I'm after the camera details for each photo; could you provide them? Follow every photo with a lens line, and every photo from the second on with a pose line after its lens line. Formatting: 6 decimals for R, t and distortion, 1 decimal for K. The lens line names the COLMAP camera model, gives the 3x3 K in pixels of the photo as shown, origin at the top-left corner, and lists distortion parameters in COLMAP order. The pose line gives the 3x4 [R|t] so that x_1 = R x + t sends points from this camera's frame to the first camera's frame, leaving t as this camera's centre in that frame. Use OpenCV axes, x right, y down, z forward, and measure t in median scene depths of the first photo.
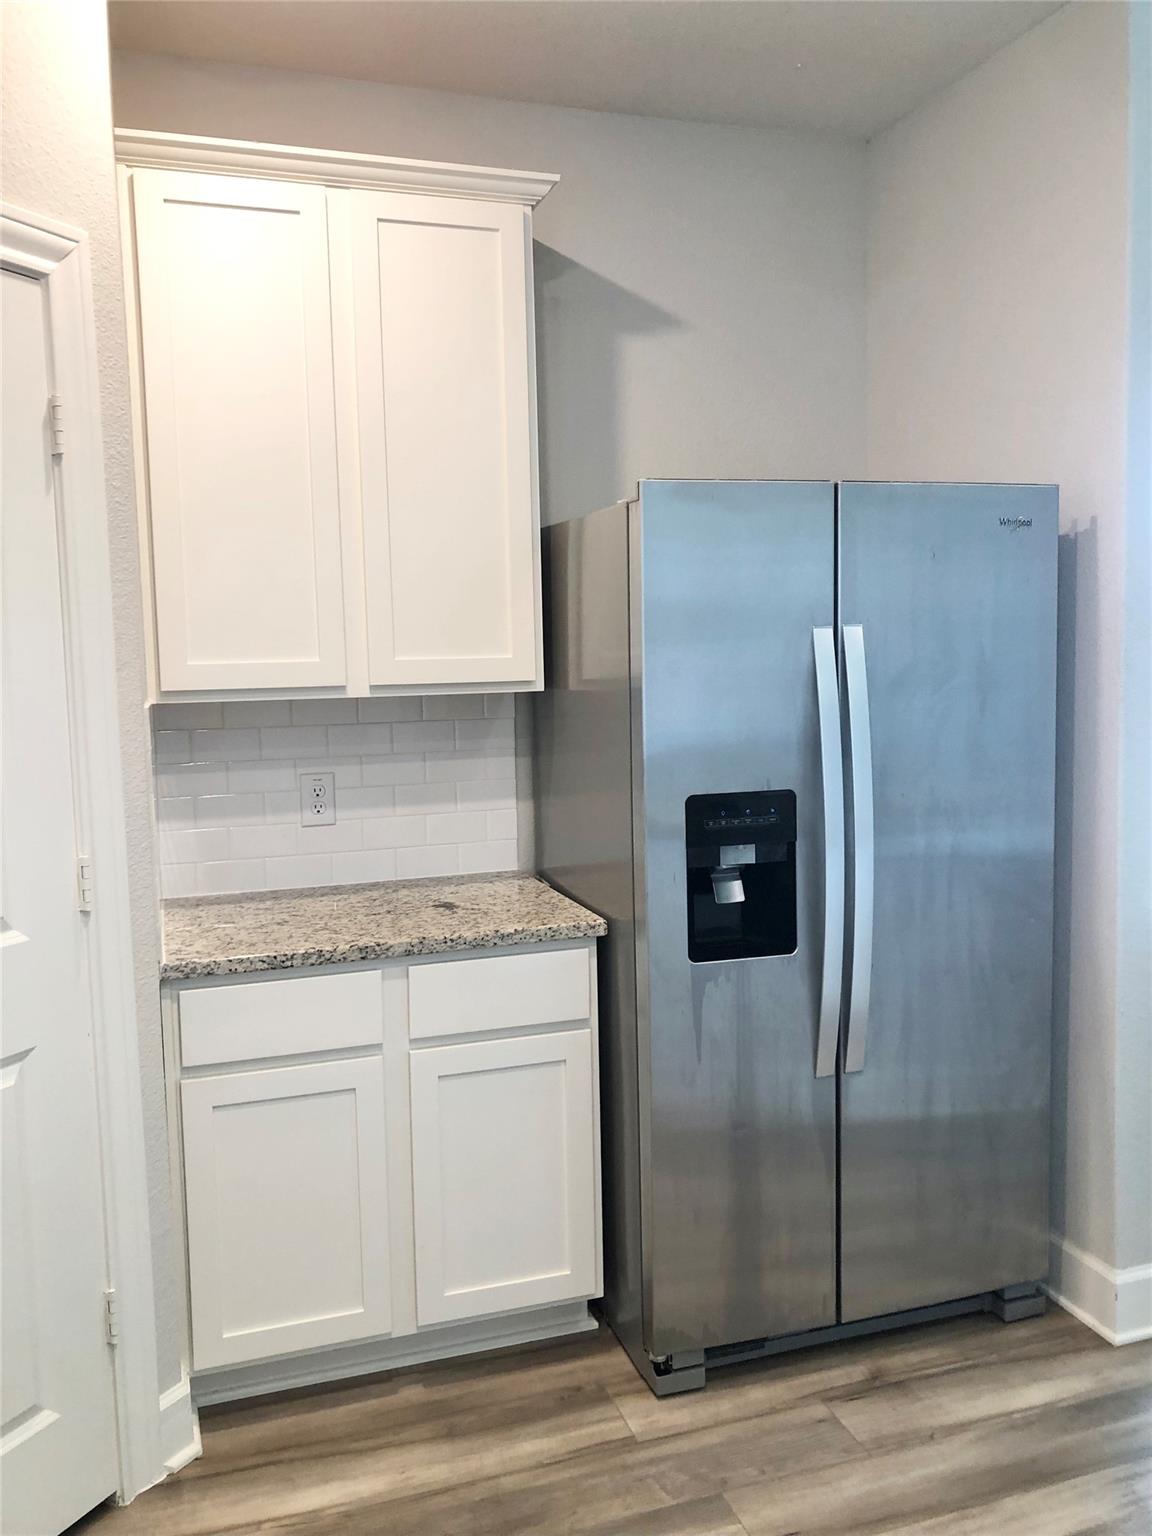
lens RADIAL K [[1245.0, 0, 576.0], [0, 1245.0, 768.0], [0, 0, 1]] dist [0.091420, -0.172763]
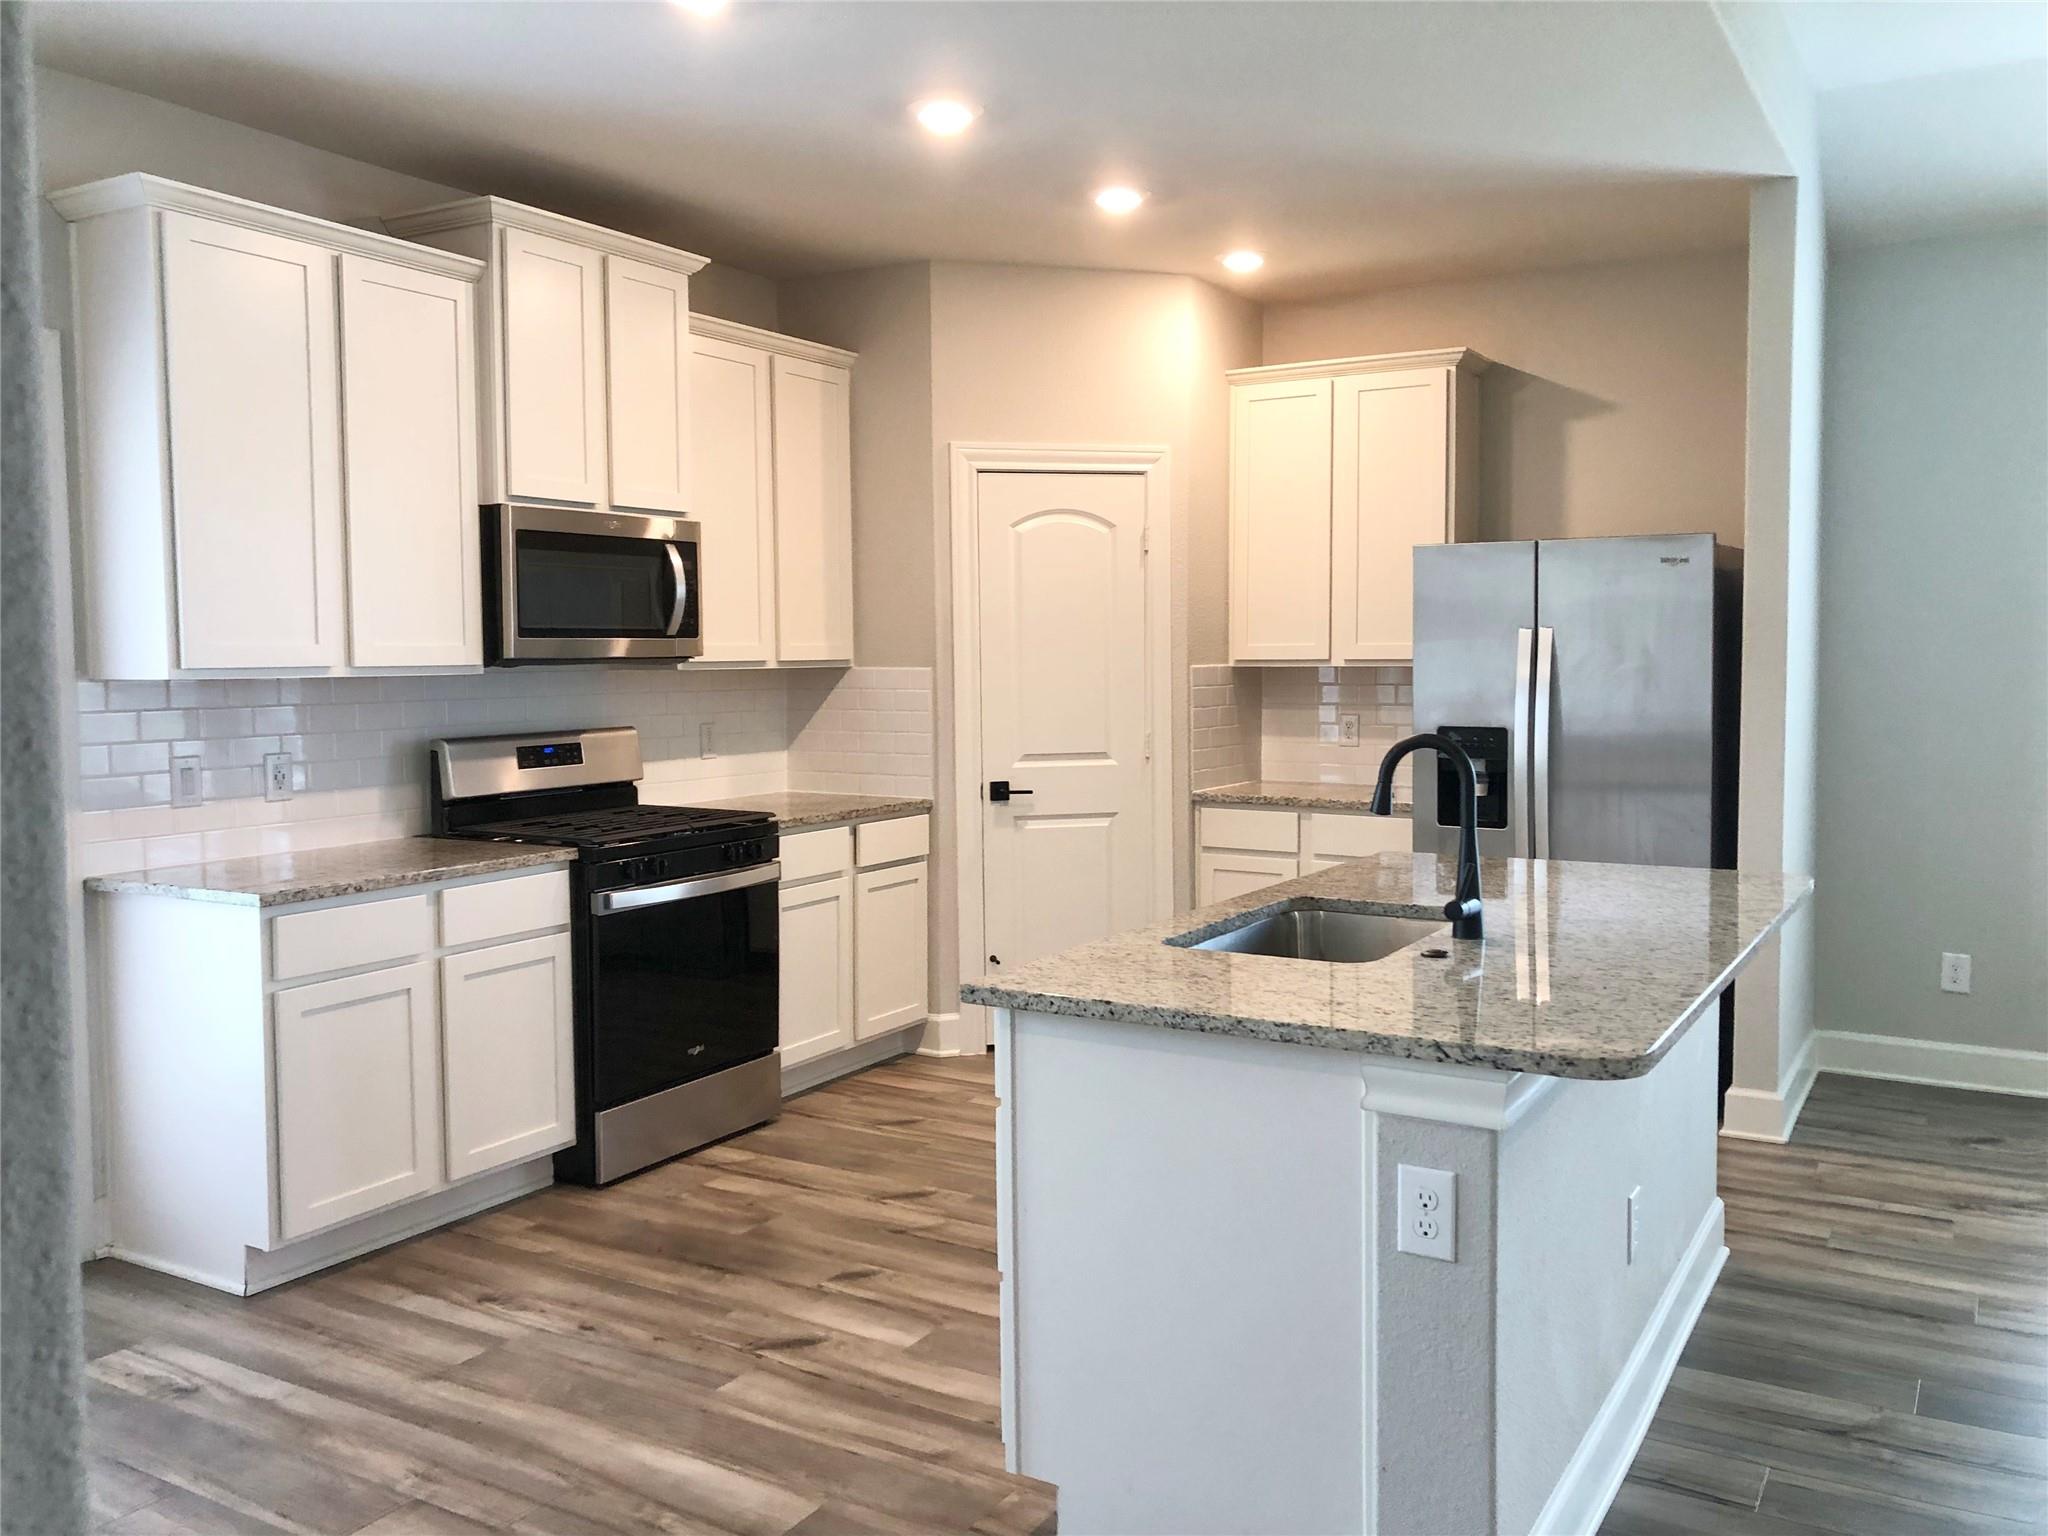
lens RADIAL K [[1660.0, 0, 1027.8], [0, 1660.0, 756.8], [0, 0, 1]] dist [0.091420, -0.172763]
pose [[0.659015, 0.068232, -0.749028, 1.402846], [-0.081865, 0.996467, 0.018745, 0.065861], [0.747661, 0.048966, 0.662273, -0.913989]]
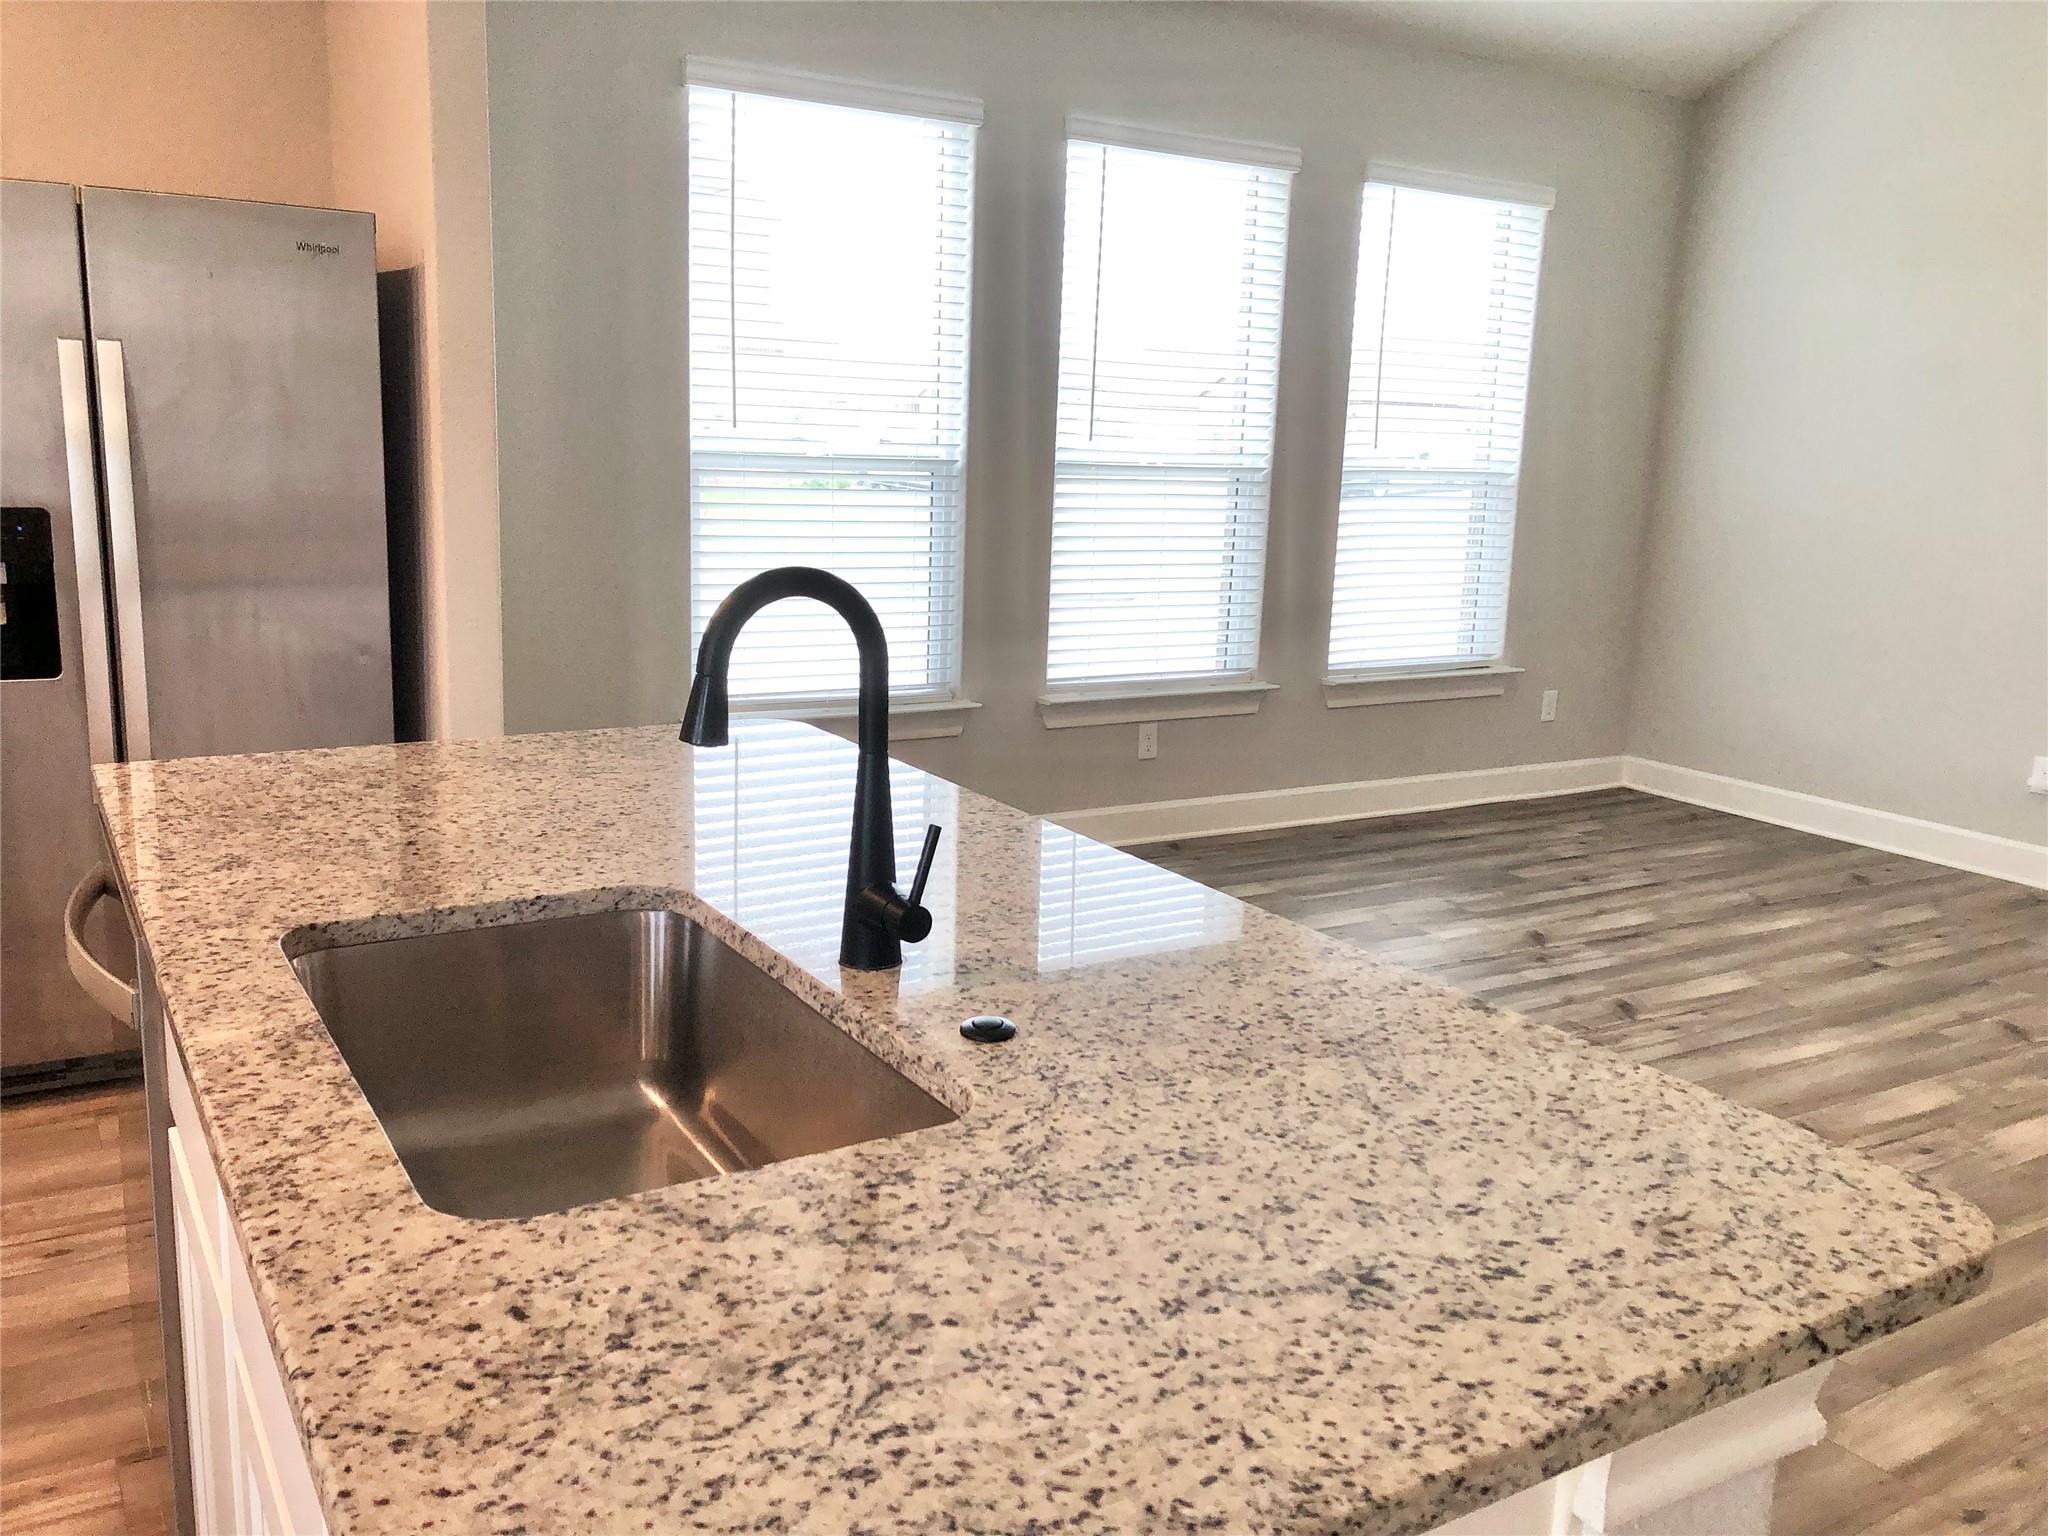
lens RADIAL K [[1660.0, 0, 1027.8], [0, 1660.0, 756.8], [0, 0, 1]] dist [0.091420, -0.172763]
pose [[0.970418, 0.007993, 0.241297, 0.608139], [-0.032915, 0.994500, 0.099430, 0.052788], [-0.239176, -0.104431, 0.965344, -0.470960]]
